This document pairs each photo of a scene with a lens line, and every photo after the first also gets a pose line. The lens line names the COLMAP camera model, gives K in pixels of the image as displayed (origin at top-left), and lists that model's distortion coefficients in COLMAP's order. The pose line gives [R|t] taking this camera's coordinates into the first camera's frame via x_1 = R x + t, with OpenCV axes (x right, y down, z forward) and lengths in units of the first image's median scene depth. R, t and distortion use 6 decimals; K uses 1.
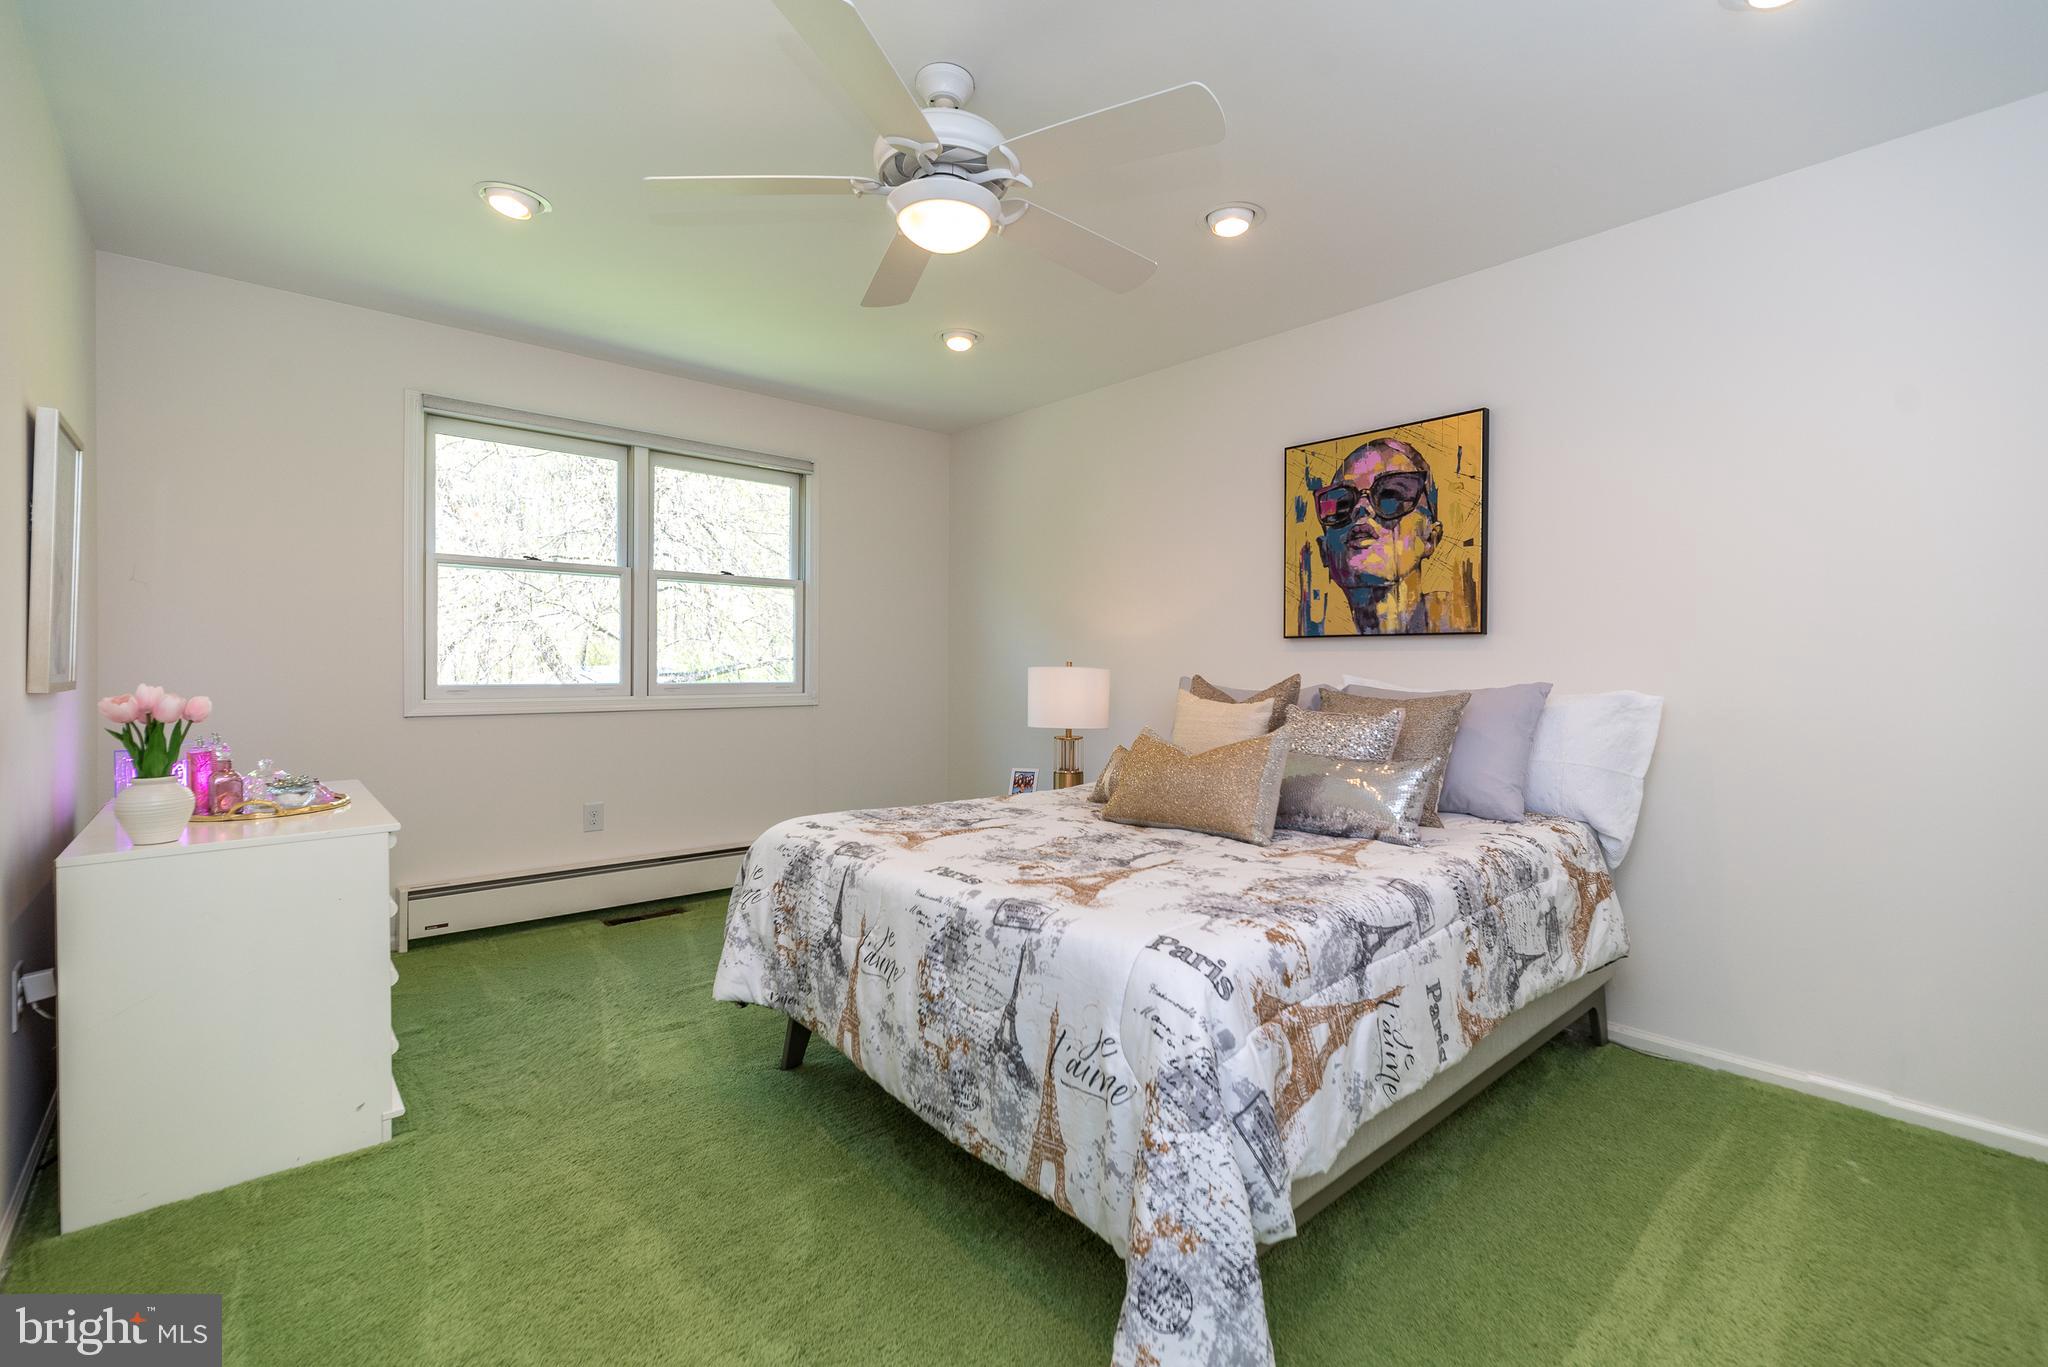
lens RADIAL K [[917.3, 0, 1024.6], [0, 917.3, 672.8], [0, 0, 1]] dist [0.003947, 0.000164]
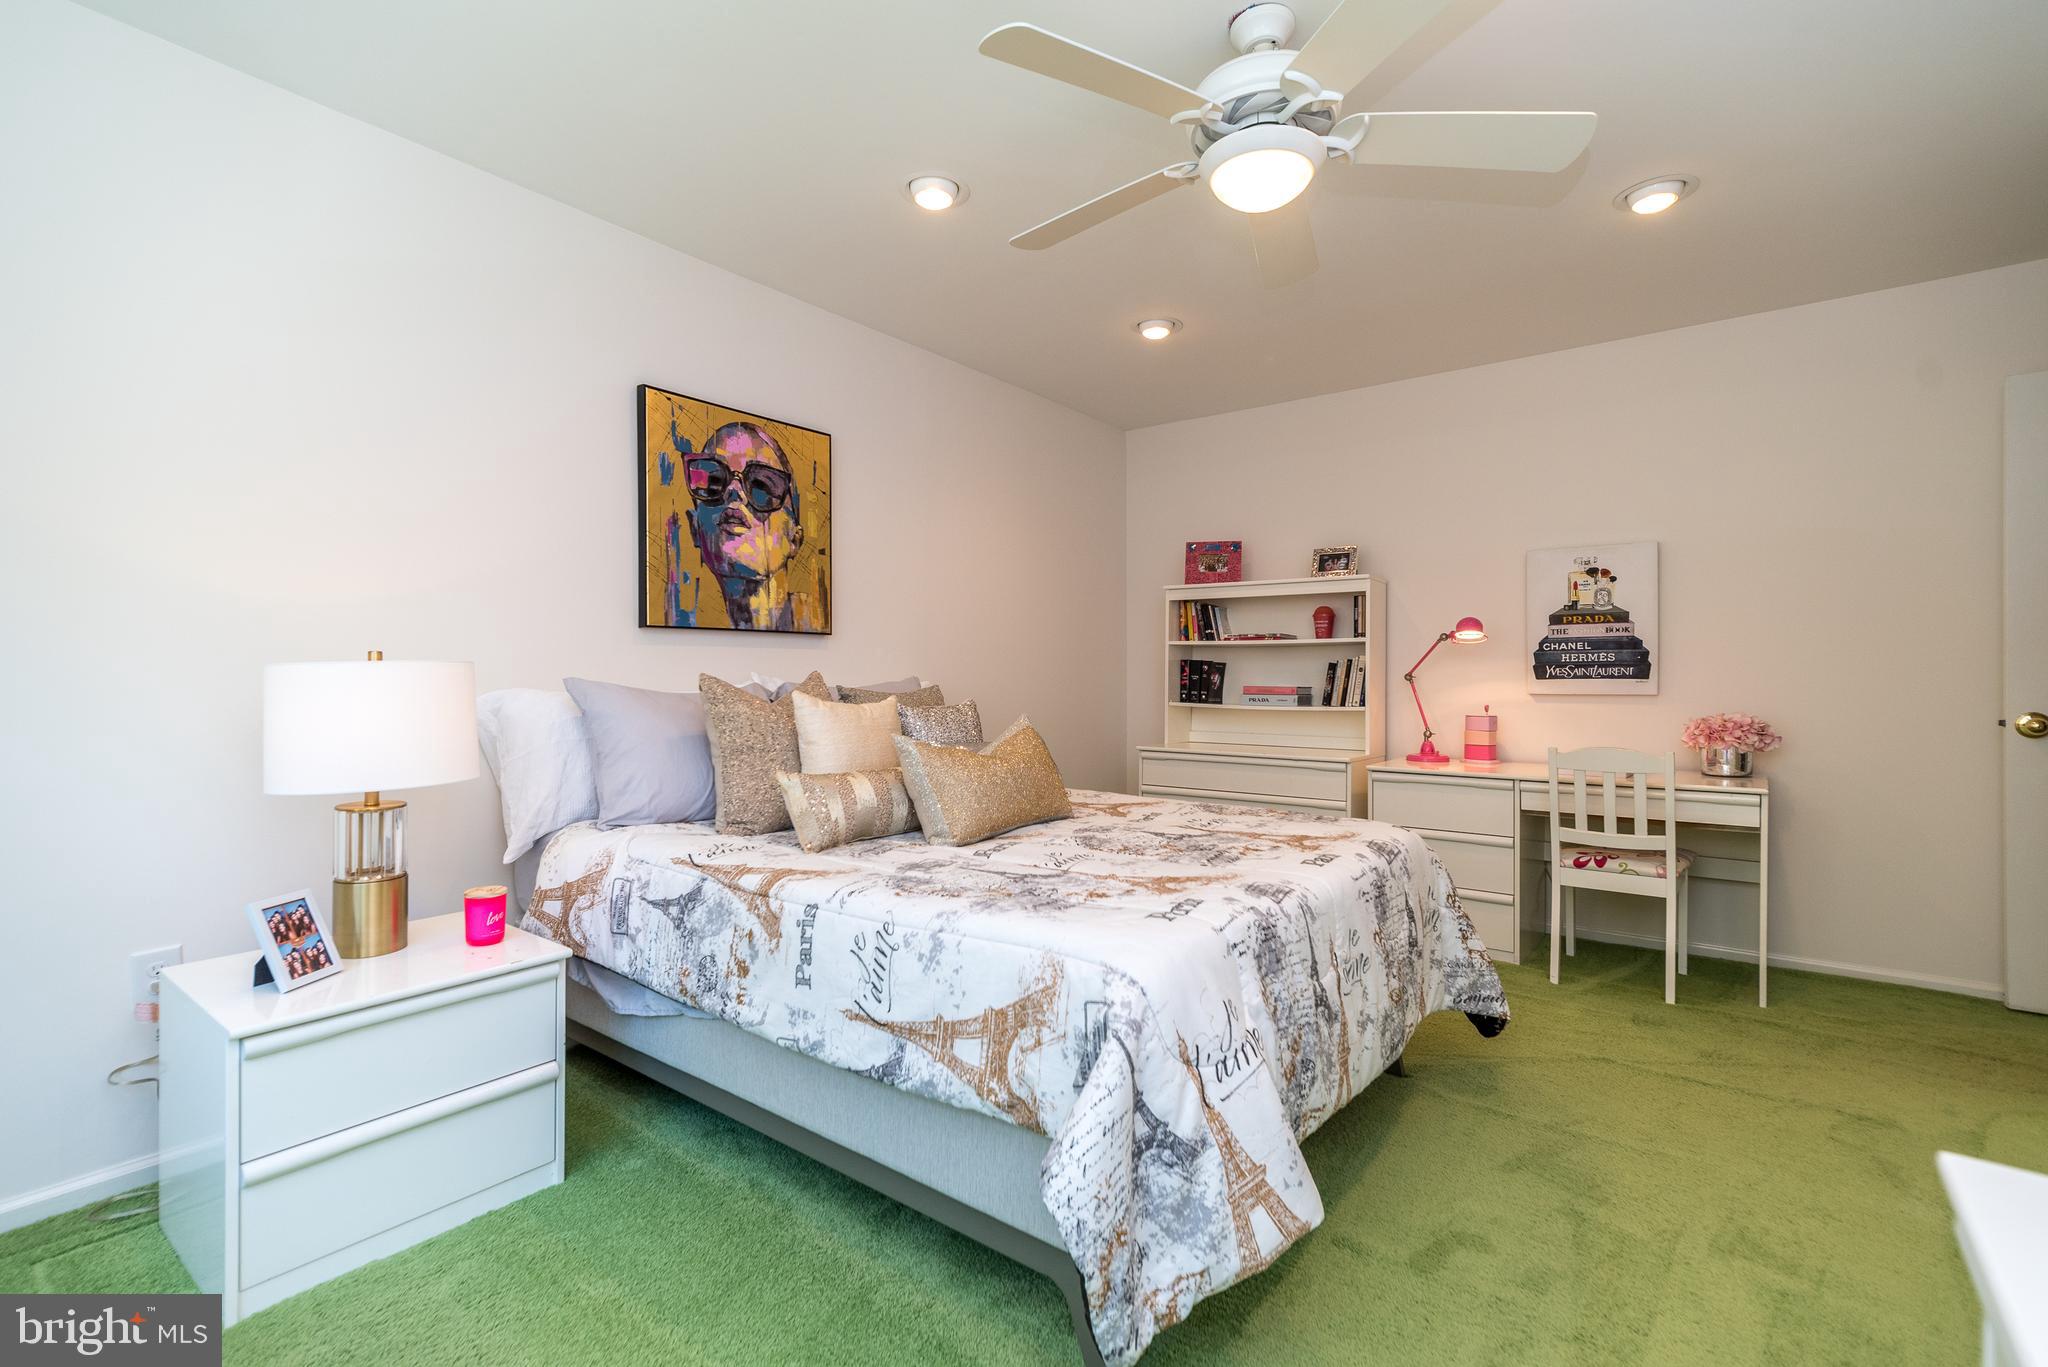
lens RADIAL K [[917.3, 0, 1025.6], [0, 917.3, 675.6], [0, 0, 1]] dist [0.003947, 0.000164]
pose [[-0.186844, -0.013751, 0.982293, -0.597682], [-0.001628, 0.999905, 0.013688, -0.007917], [-0.982388, 0.000959, -0.186848, 0.894777]]
